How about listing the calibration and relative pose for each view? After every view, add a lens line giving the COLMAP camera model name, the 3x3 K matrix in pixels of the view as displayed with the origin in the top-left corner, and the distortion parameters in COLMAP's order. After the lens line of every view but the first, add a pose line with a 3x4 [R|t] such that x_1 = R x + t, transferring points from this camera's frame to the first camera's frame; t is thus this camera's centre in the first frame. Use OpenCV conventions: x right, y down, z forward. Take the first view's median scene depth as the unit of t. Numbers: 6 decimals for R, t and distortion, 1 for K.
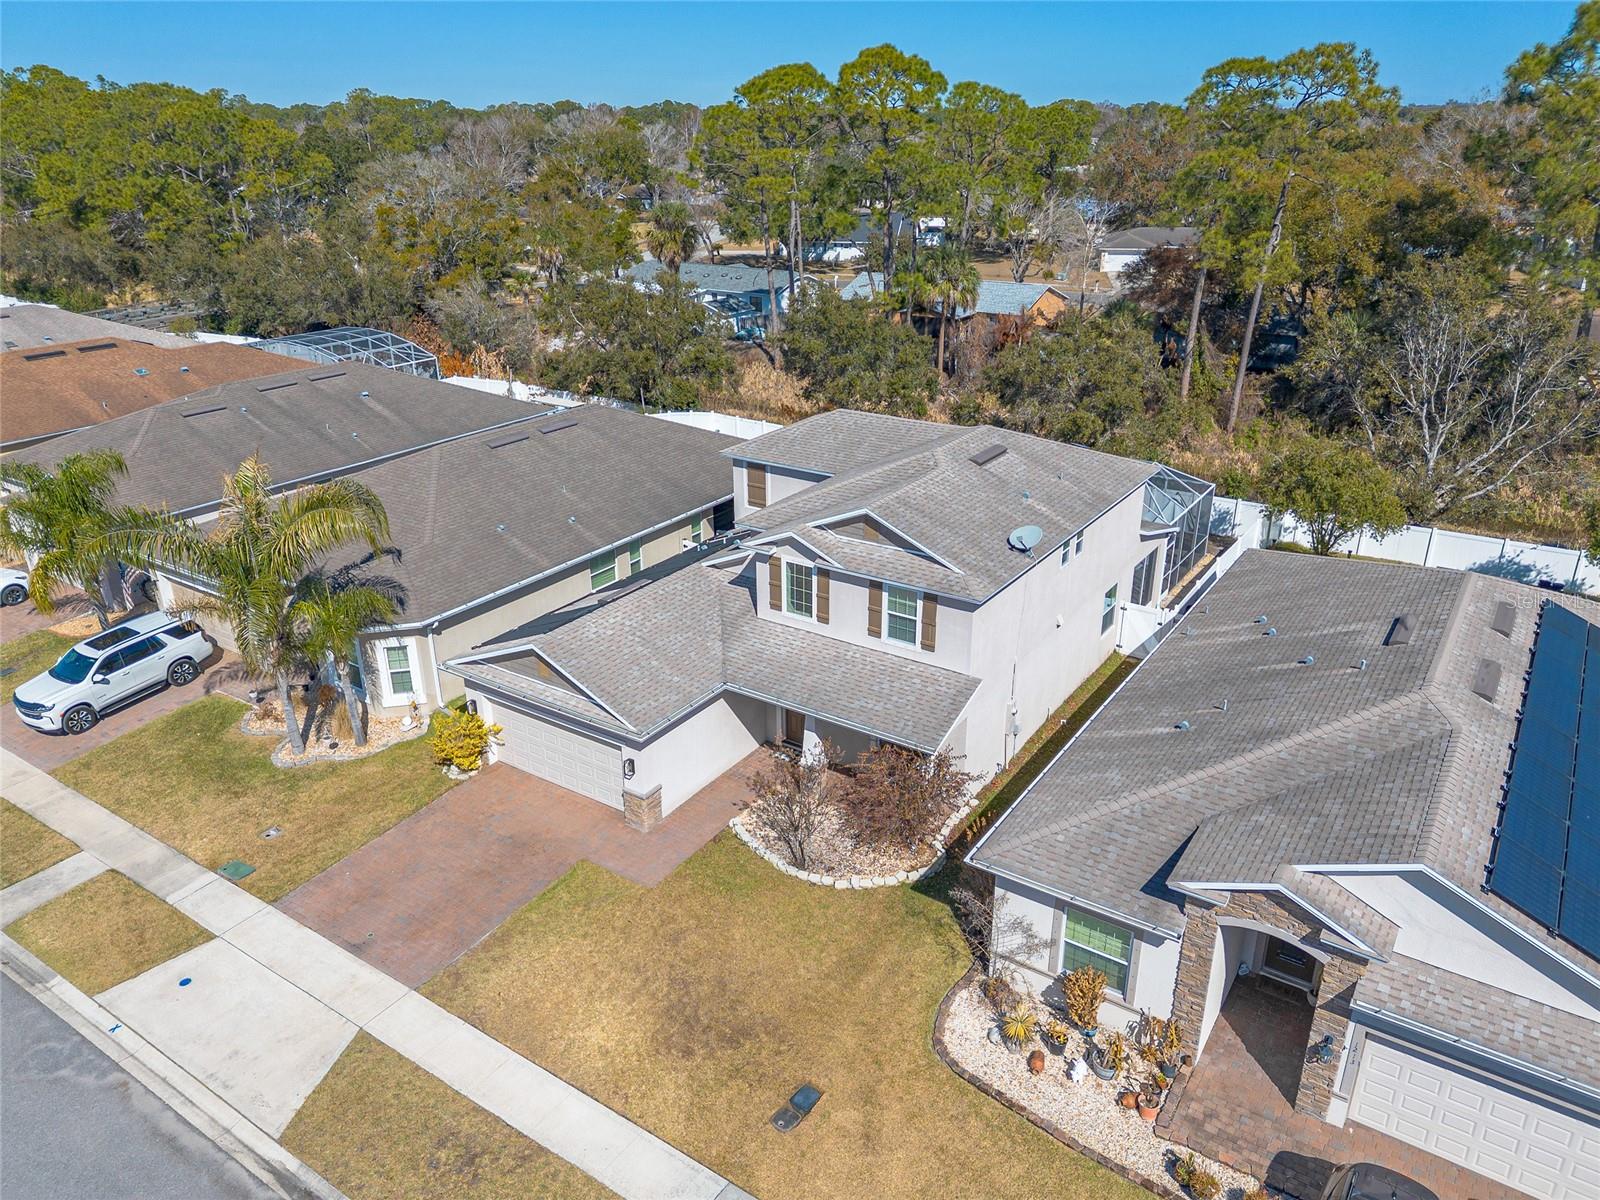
lens RADIAL K [[1134.7, 0, 800.4], [0, 1134.7, 596.7], [0, 0, 1]] dist [0.059111, -0.053866]
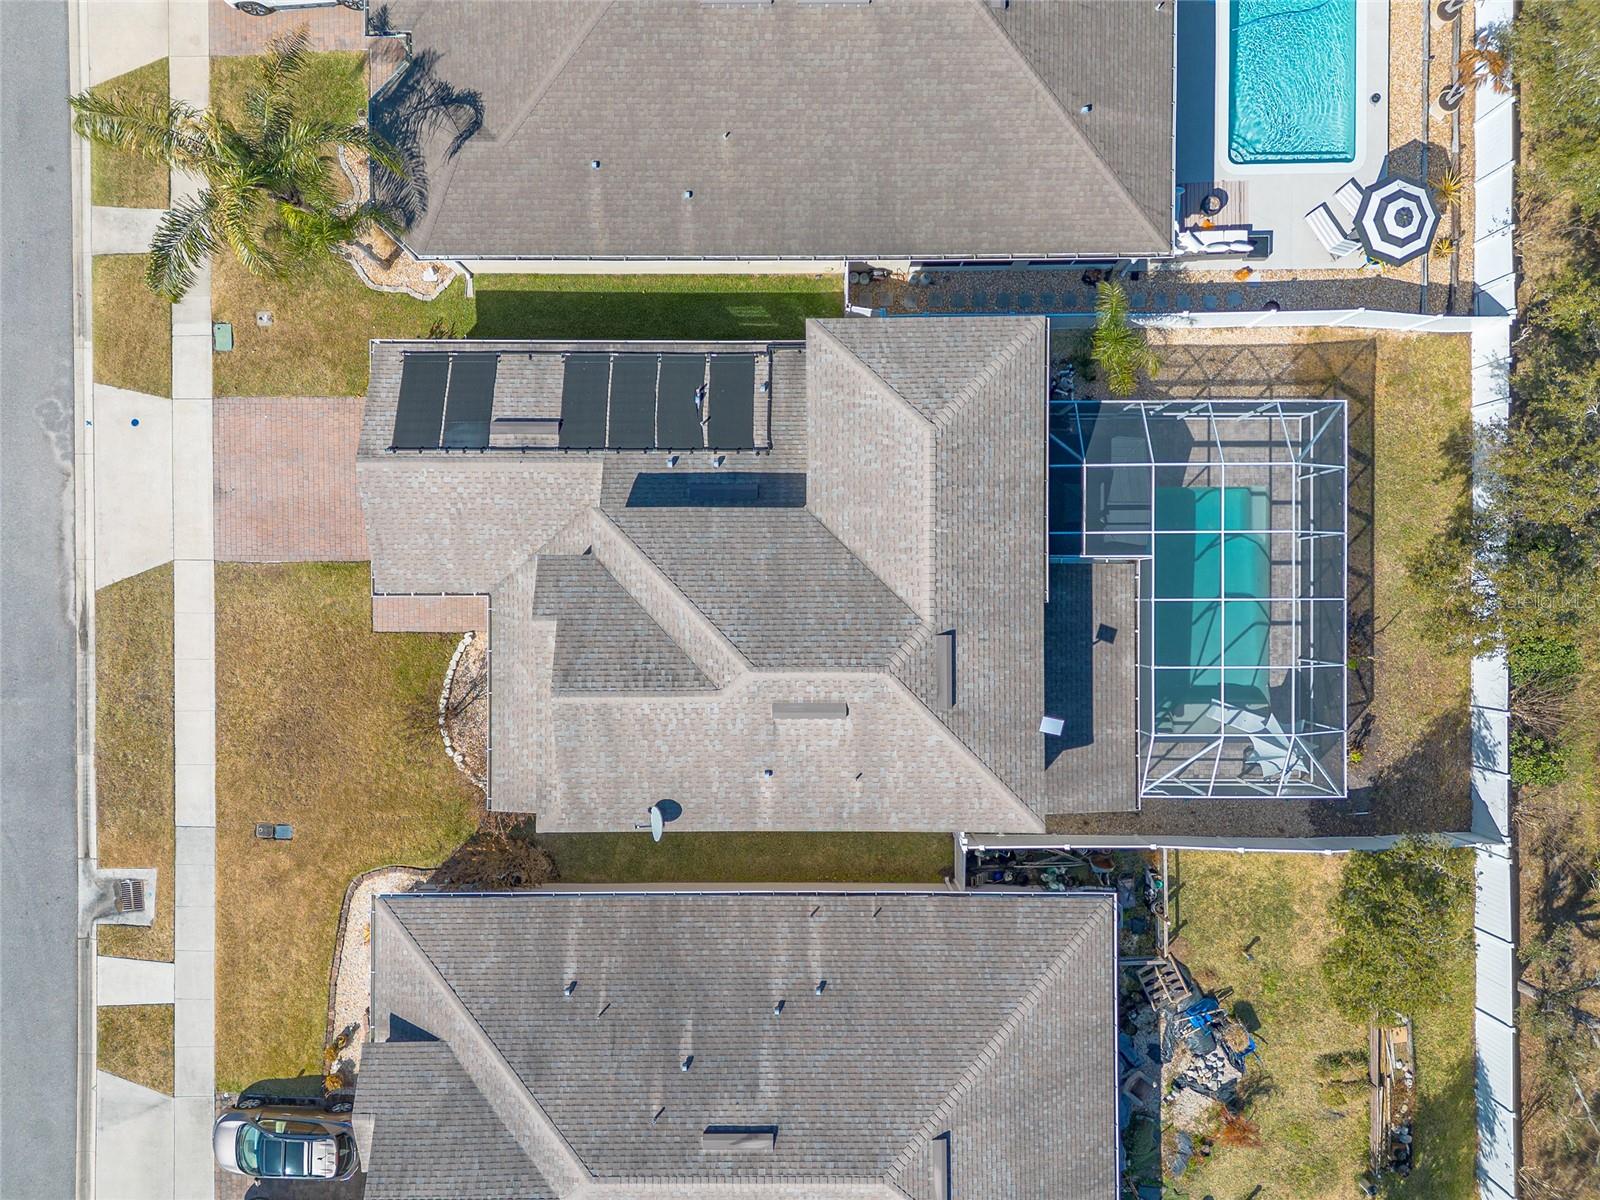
lens RADIAL K [[1134.7, 0, 797.8], [0, 1134.7, 603.3], [0, 0, 1]] dist [0.059111, -0.053866]
pose [[0.560193, 0.828316, 0.008718, 0.100453], [-0.319569, 0.206393, 0.924812, -1.062749], [0.764237, -0.520860, 0.380324, 0.824826]]
